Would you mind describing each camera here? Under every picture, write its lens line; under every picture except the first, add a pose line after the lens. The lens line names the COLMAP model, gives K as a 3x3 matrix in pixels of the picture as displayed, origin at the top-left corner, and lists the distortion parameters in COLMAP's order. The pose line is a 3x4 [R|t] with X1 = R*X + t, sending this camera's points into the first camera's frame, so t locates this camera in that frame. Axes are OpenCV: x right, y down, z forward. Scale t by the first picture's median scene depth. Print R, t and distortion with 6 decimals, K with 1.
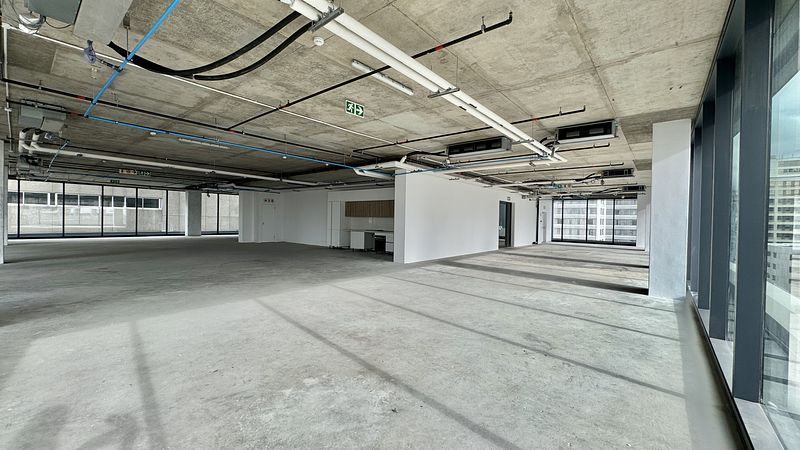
lens RADIAL K [[319.2, 0, 399.7], [0, 319.2, 223.9], [0, 0, 1]] dist [-0.002763, 0.000296]
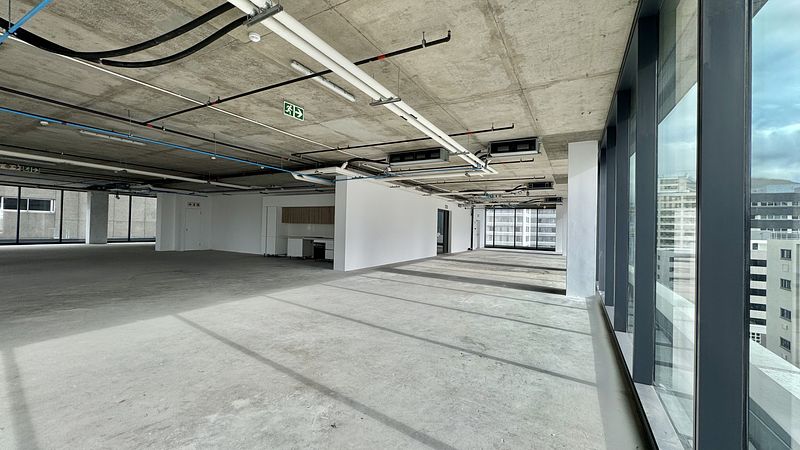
lens RADIAL K [[319.2, 0, 399.8], [0, 319.2, 223.9], [0, 0, 1]] dist [-0.002763, 0.000296]
pose [[0.982854, 0.007145, 0.184249, -0.000516], [-0.003268, 0.999767, -0.021335, -0.000593], [-0.184358, 0.020367, 0.982648, 0.001930]]
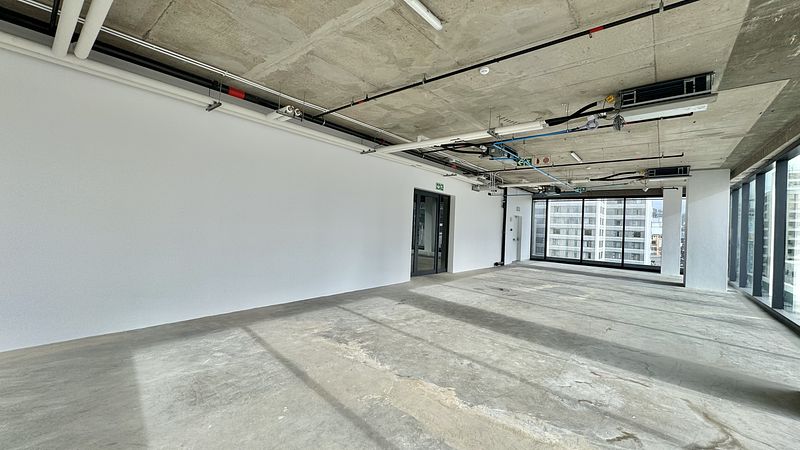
lens RADIAL K [[319.2, 0, 400.4], [0, 319.2, 223.1], [0, 0, 1]] dist [-0.002763, 0.000296]
pose [[0.999719, 0.023282, 0.004494, 0.496321], [-0.023173, 0.999470, -0.022854, -0.003410], [-0.005024, 0.022744, 0.999729, 0.815758]]
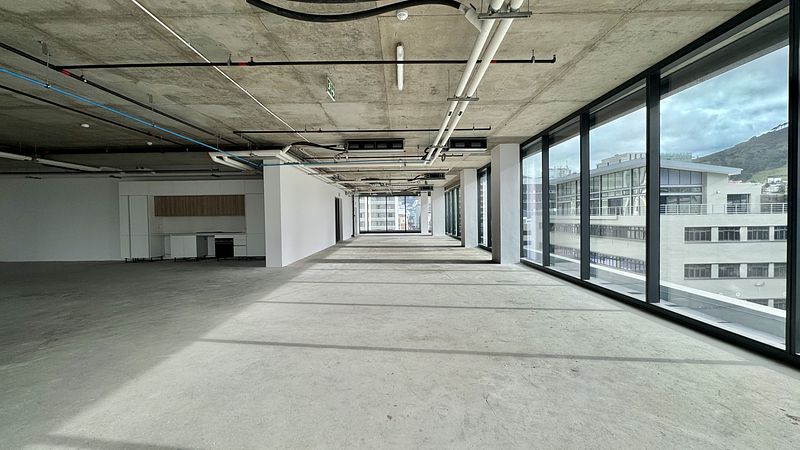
lens RADIAL K [[319.2, 0, 399.9], [0, 319.2, 224.1], [0, 0, 1]] dist [-0.002763, 0.000296]
pose [[0.770442, -0.045115, 0.635911, -0.315745], [0.036858, 0.998977, 0.026217, -0.006346], [-0.636443, 0.003240, 0.771317, 0.121162]]
